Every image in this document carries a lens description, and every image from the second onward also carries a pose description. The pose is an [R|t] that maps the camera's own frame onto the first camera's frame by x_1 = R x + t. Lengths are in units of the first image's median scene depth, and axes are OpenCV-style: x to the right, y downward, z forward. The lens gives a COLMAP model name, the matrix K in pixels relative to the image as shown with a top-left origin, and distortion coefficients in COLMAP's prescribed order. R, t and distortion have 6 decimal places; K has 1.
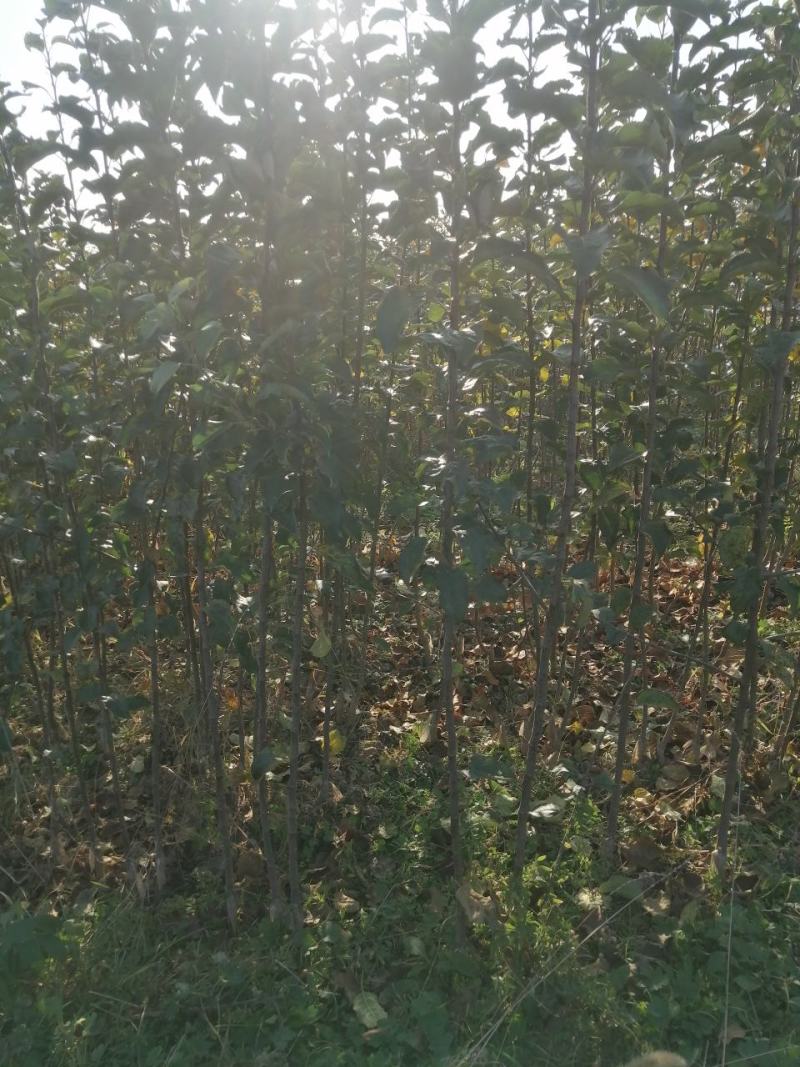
lens RADIAL K [[805.9, 0, 400.4], [0, 805.9, 539.9], [0, 0, 1]] dist [-0.028140, 0.015537]
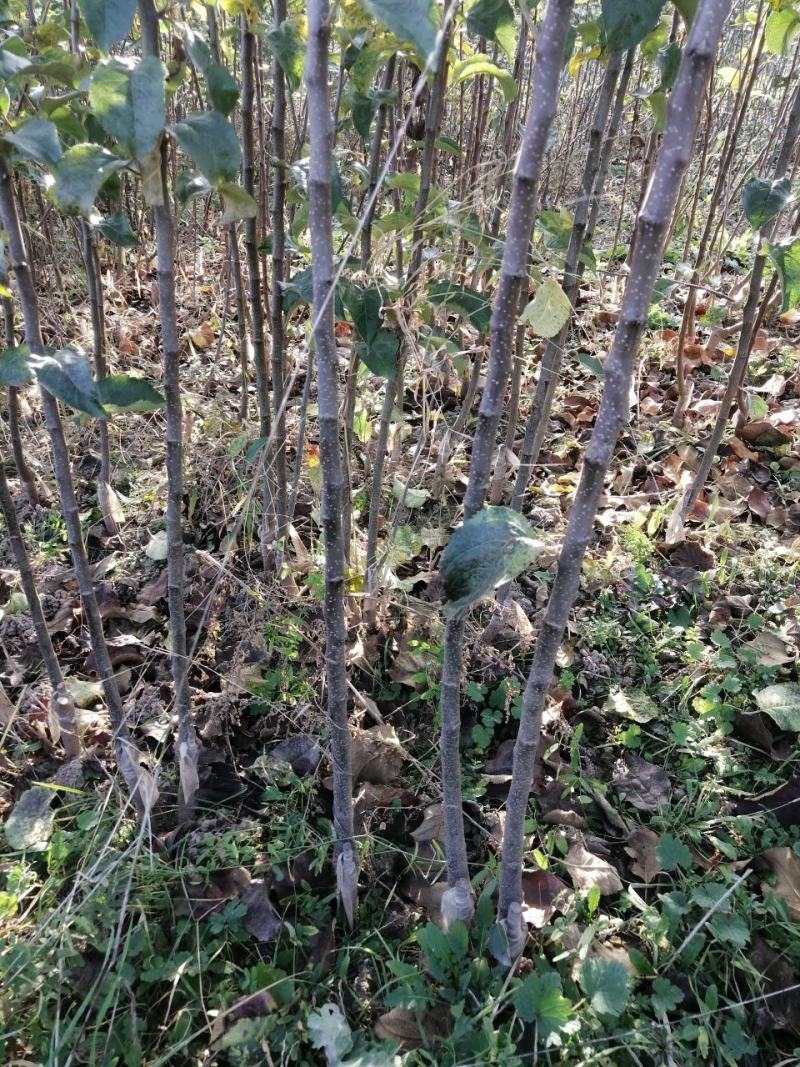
lens RADIAL K [[805.9, 0, 398.4], [0, 805.9, 532.8], [0, 0, 1]] dist [-0.028140, 0.015537]
pose [[0.996184, 0.069505, -0.052796, -0.142146], [-0.055919, 0.972664, 0.225383, 0.148192], [0.067018, -0.221571, 0.972839, 0.511349]]
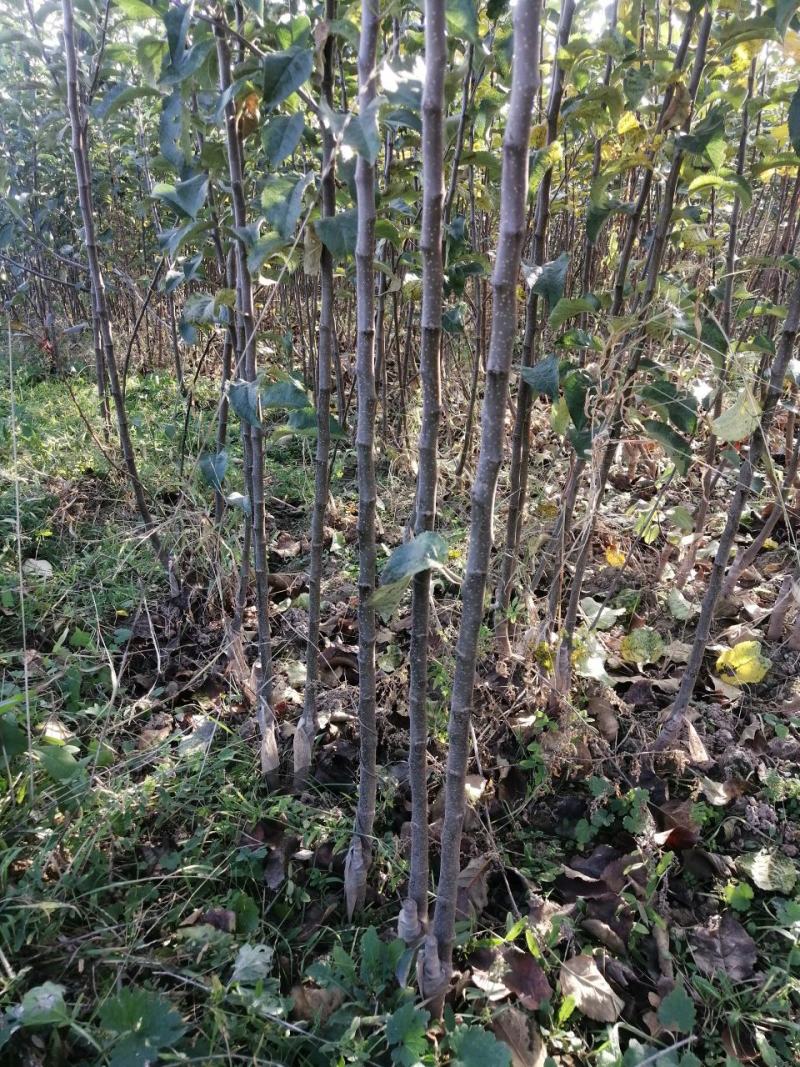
lens RADIAL K [[805.9, 0, 398.1], [0, 805.9, 530.8], [0, 0, 1]] dist [-0.028140, 0.015537]
pose [[0.777733, 0.254735, -0.574666, 0.027844], [-0.196977, 0.966926, 0.162032, 0.150612], [0.596935, -0.012822, 0.802187, 0.523217]]
